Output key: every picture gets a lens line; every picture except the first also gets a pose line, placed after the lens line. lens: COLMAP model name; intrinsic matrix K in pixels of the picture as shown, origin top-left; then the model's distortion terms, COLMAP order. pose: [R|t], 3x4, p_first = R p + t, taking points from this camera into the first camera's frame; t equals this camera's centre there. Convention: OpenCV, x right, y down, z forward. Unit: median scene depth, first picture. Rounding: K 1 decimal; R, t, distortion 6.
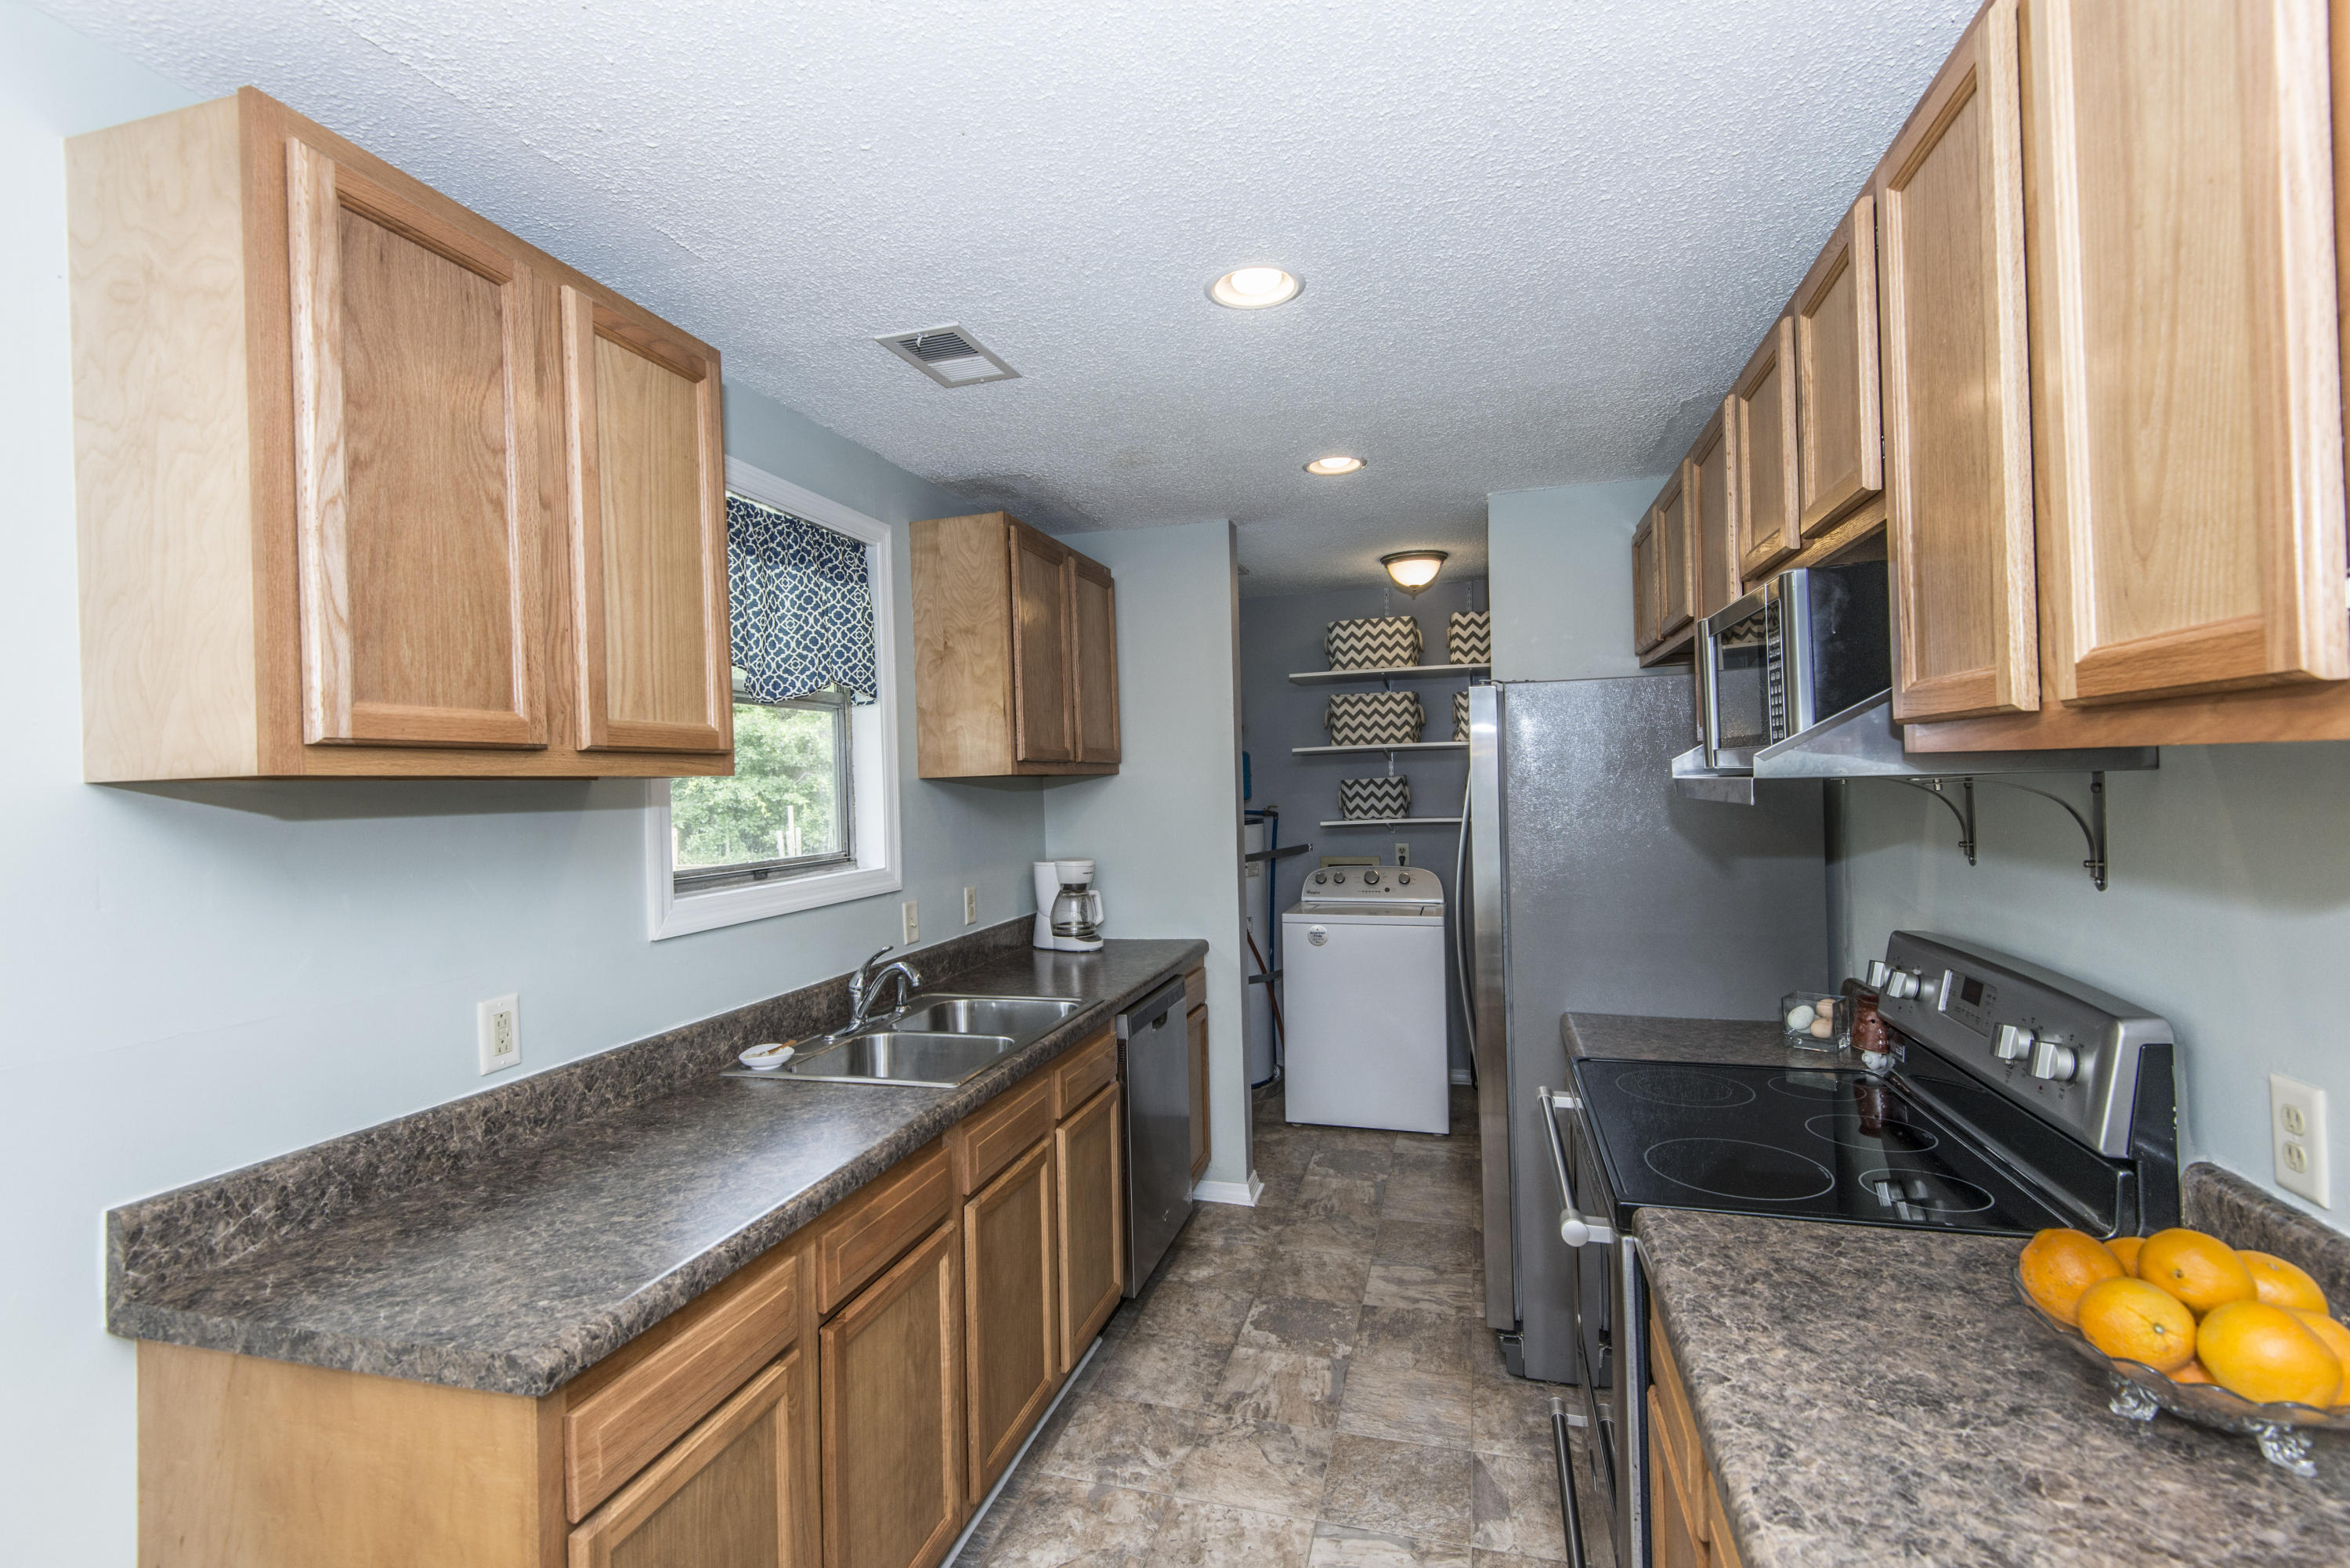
lens RADIAL K [[1059.1, 0, 1183.4], [0, 1059.1, 776.5], [0, 0, 1]] dist [0.037420, -0.022432]
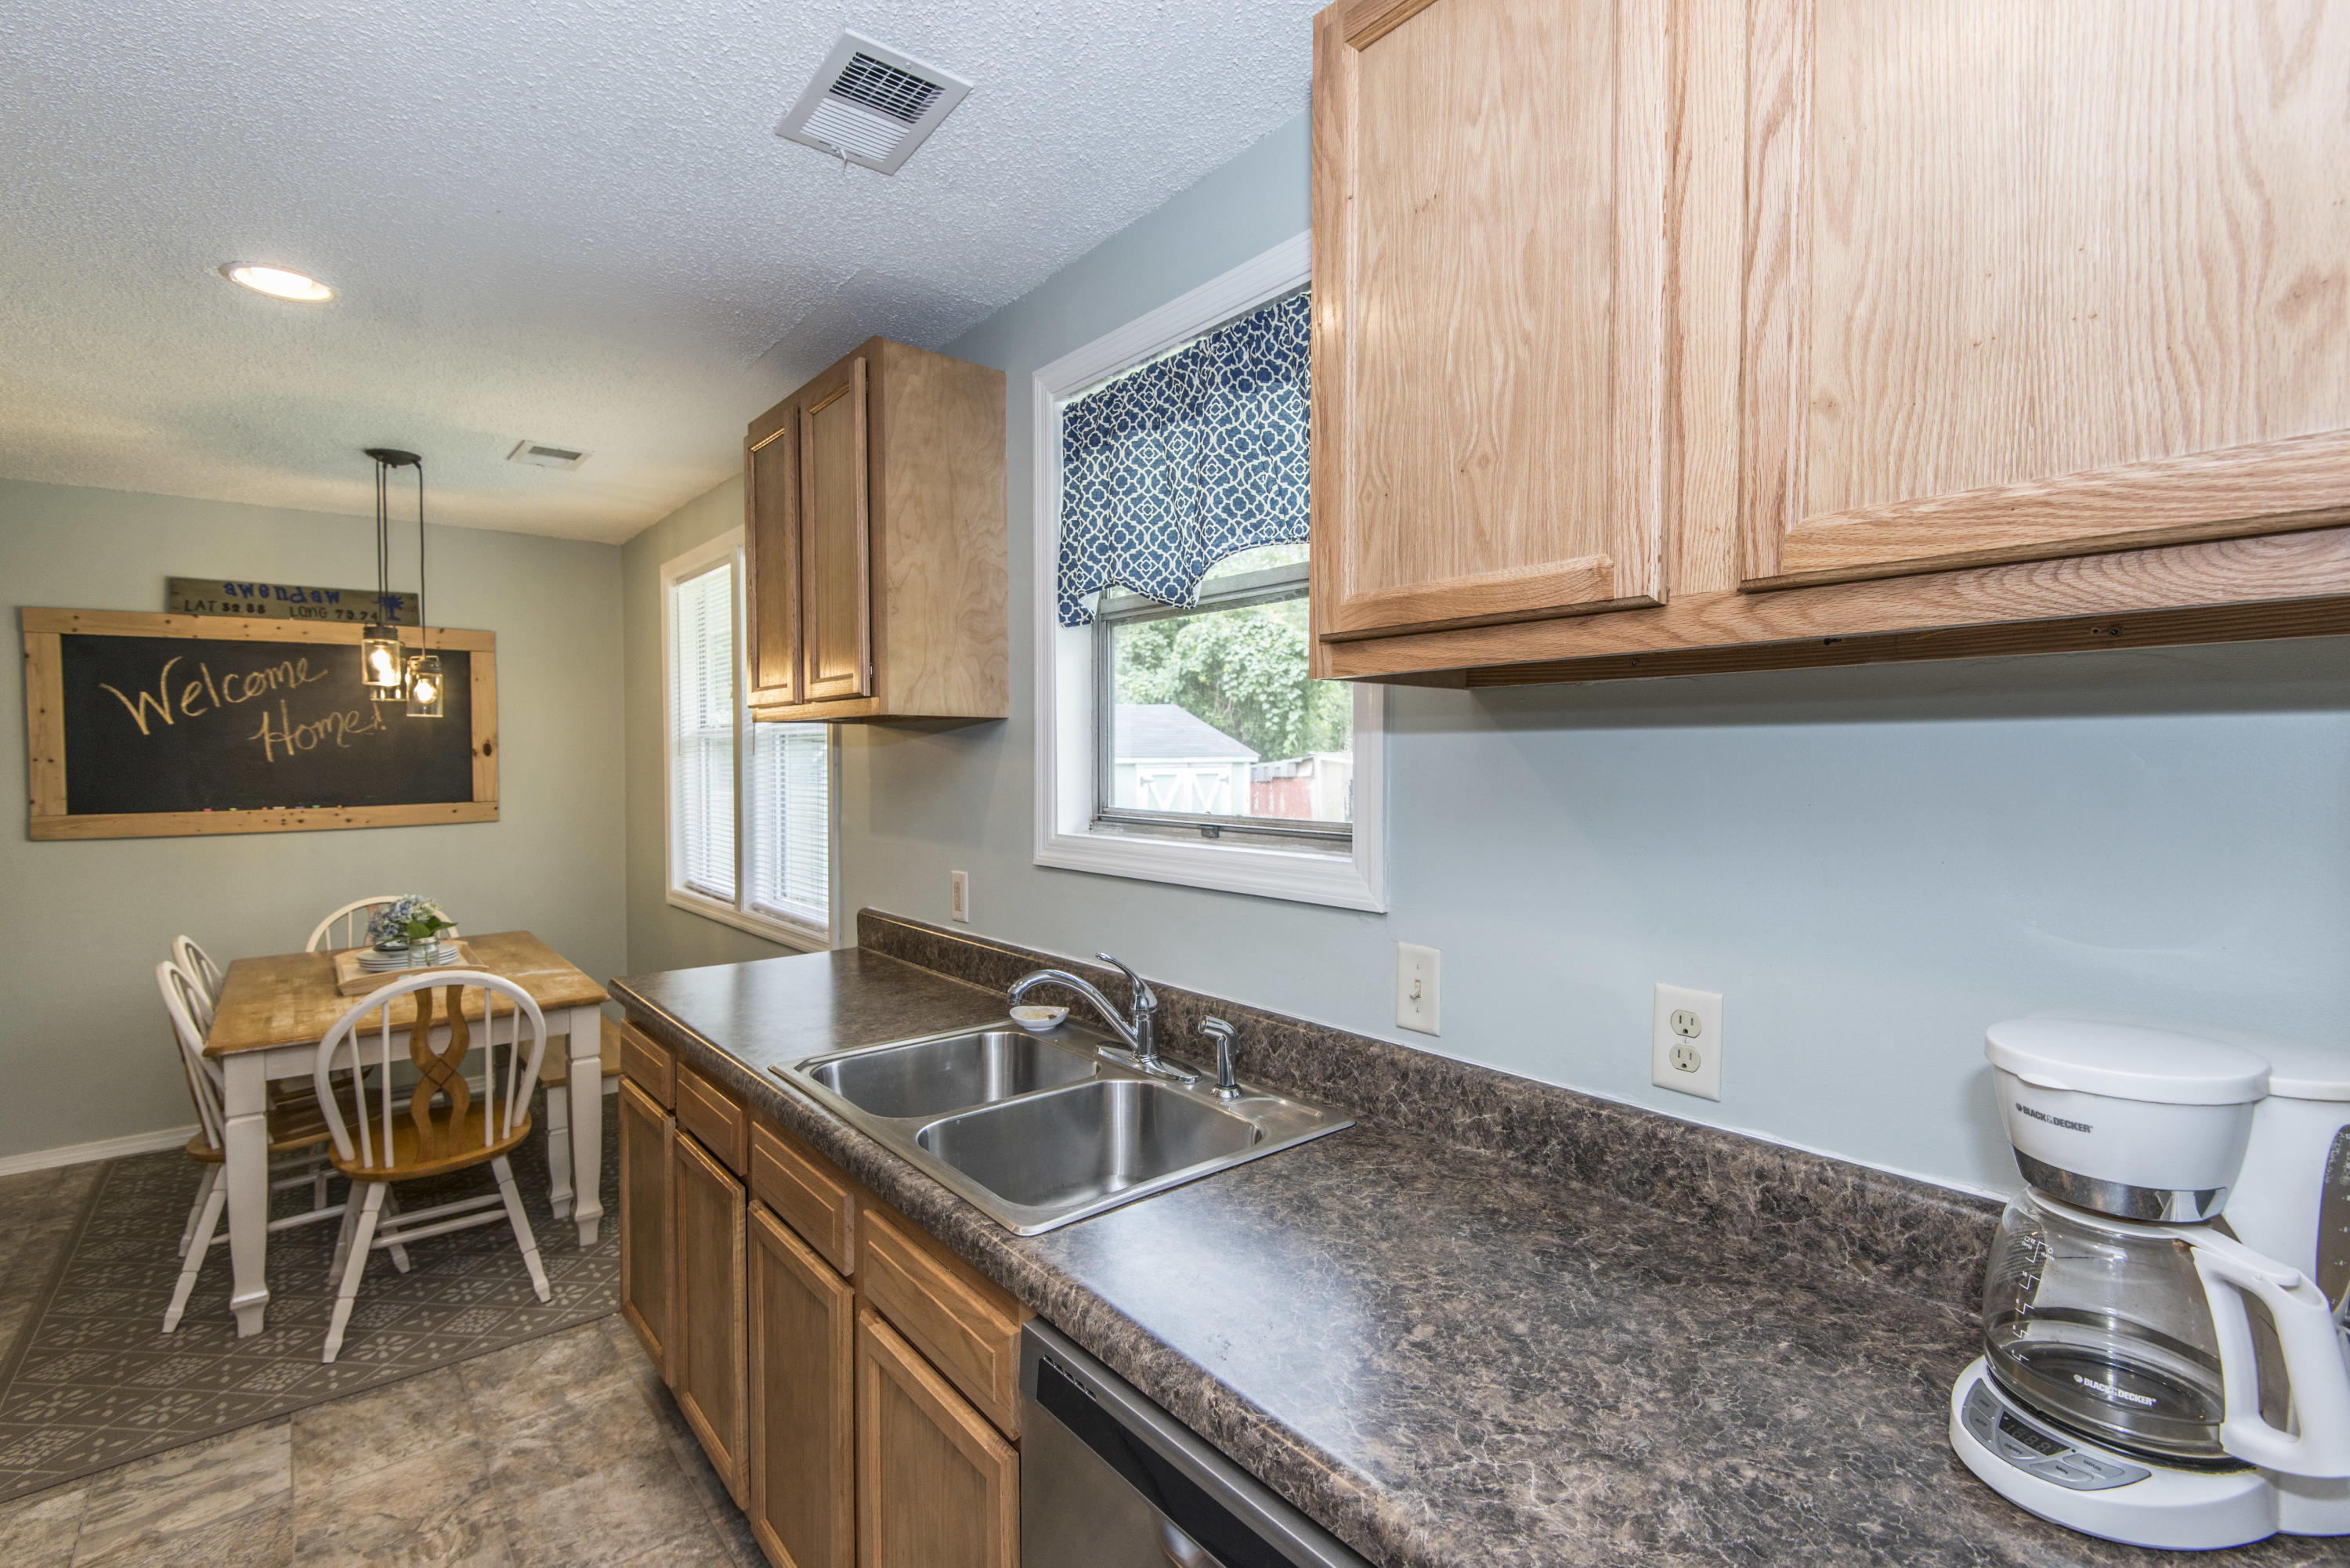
lens RADIAL K [[1063.5, 0, 1180.1], [0, 1063.5, 773.3], [0, 0, 1]] dist [0.040637, -0.025546]
pose [[-0.562575, 0.044119, -0.825569, 0.076470], [0.023218, 0.999024, 0.037567, 0.045421], [0.826420, 0.001966, -0.563050, 1.203454]]
